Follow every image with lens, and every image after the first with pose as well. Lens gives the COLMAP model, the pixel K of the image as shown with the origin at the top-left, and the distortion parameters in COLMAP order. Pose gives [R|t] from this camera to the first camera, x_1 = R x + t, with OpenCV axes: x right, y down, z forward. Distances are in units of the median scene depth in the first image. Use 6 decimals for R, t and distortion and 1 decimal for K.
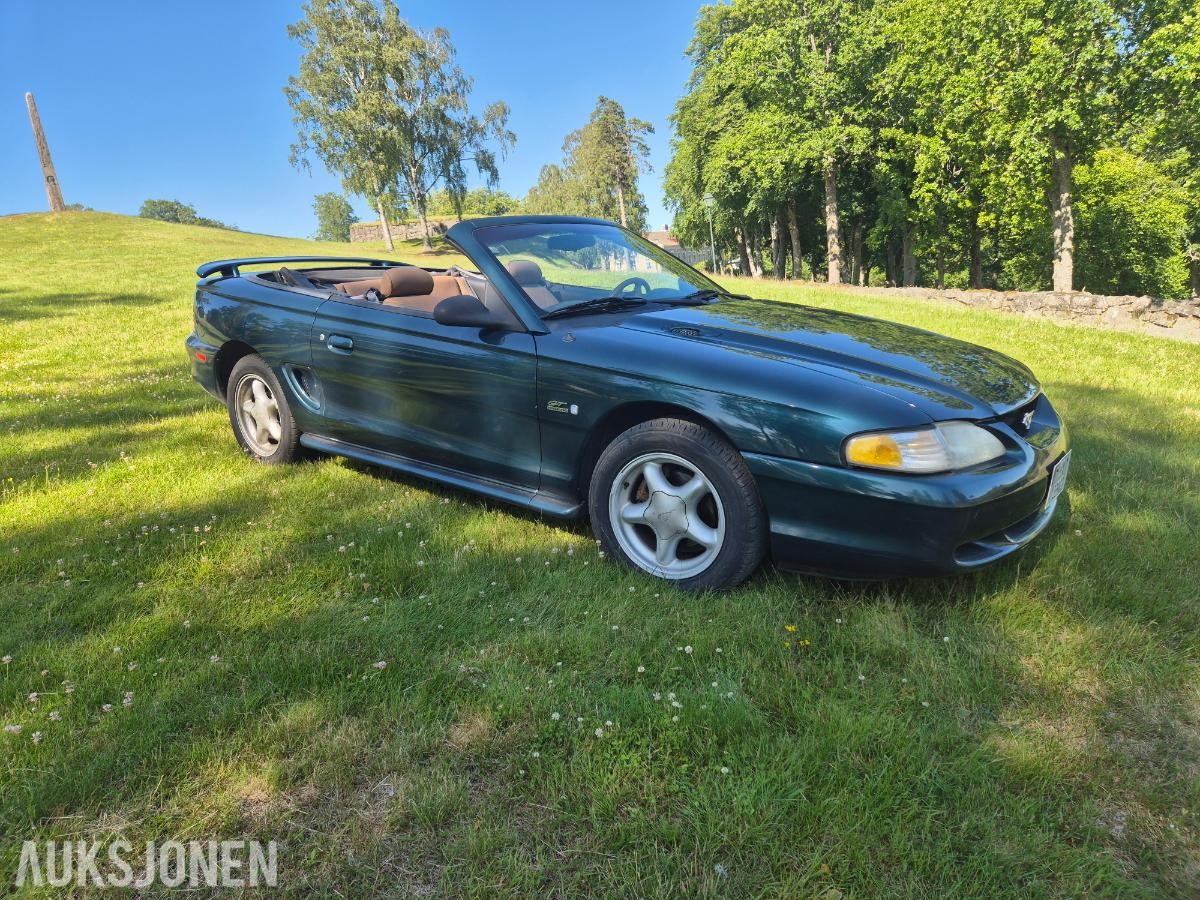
lens RADIAL K [[809.7, 0, 600.0], [0, 809.7, 450.0], [0, 0, 1]] dist [0.037339, -0.041707]
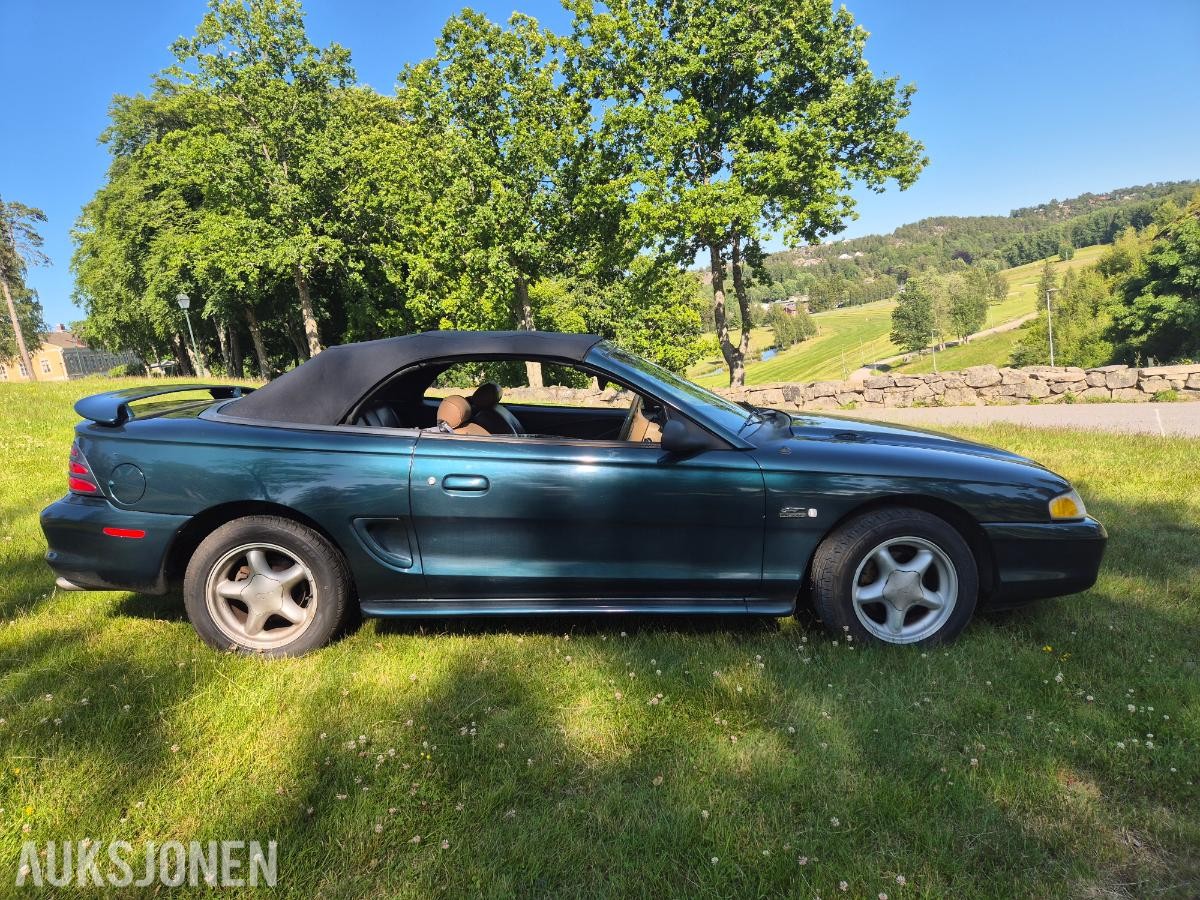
lens RADIAL K [[792.3, 0, 605.0], [0, 792.3, 446.5], [0, 0, 1]] dist [0.072764, -0.063853]
pose [[0.769770, -0.088477, 0.632160, -0.082441], [0.164430, 0.984410, -0.062446, -0.010431], [-0.616780, 0.152015, 0.772317, 0.027822]]
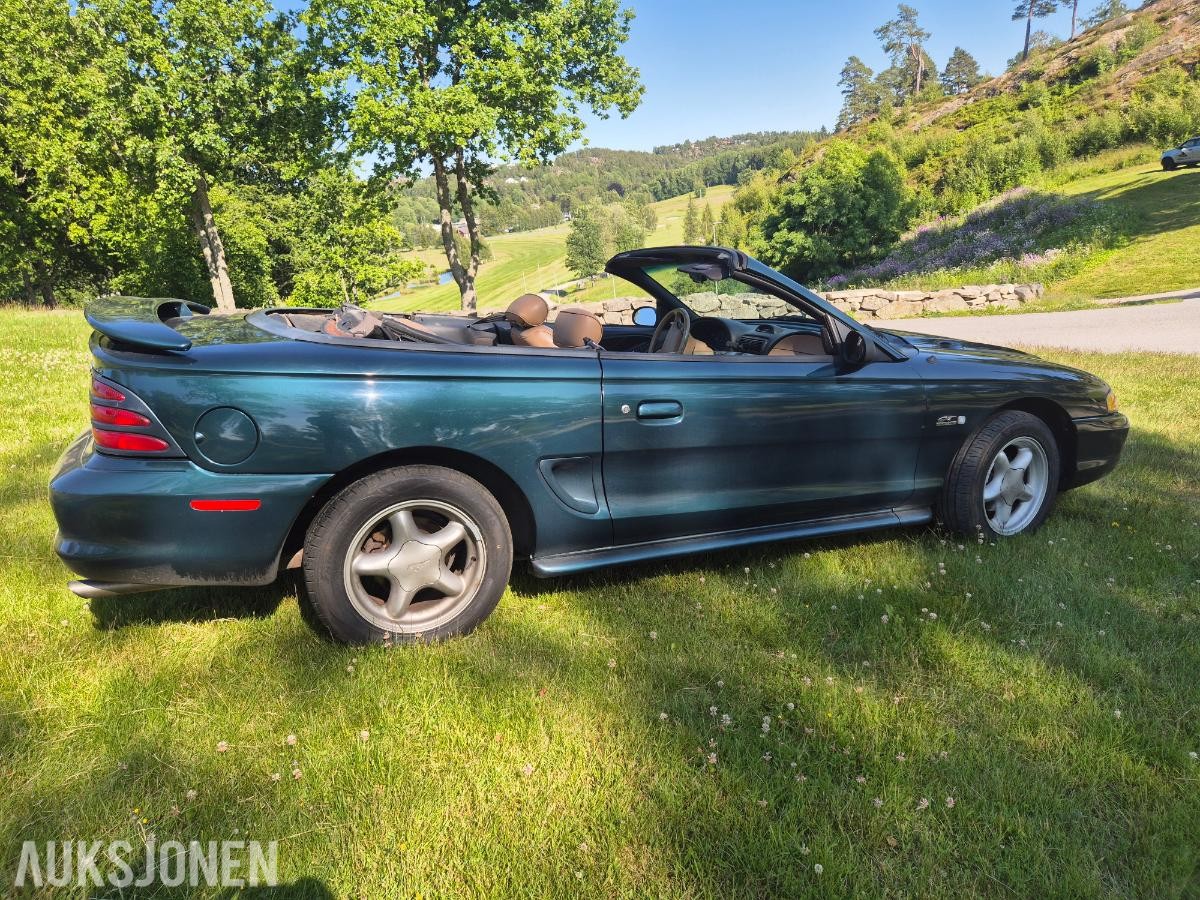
lens RADIAL K [[792.3, 0, 605.0], [0, 792.3, 446.5], [0, 0, 1]] dist [0.072764, -0.063853]
pose [[0.454205, -0.191645, 0.870040, -0.110154], [0.209282, 0.972213, 0.104895, -0.020819], [-0.865967, 0.134440, 0.481691, 0.077819]]
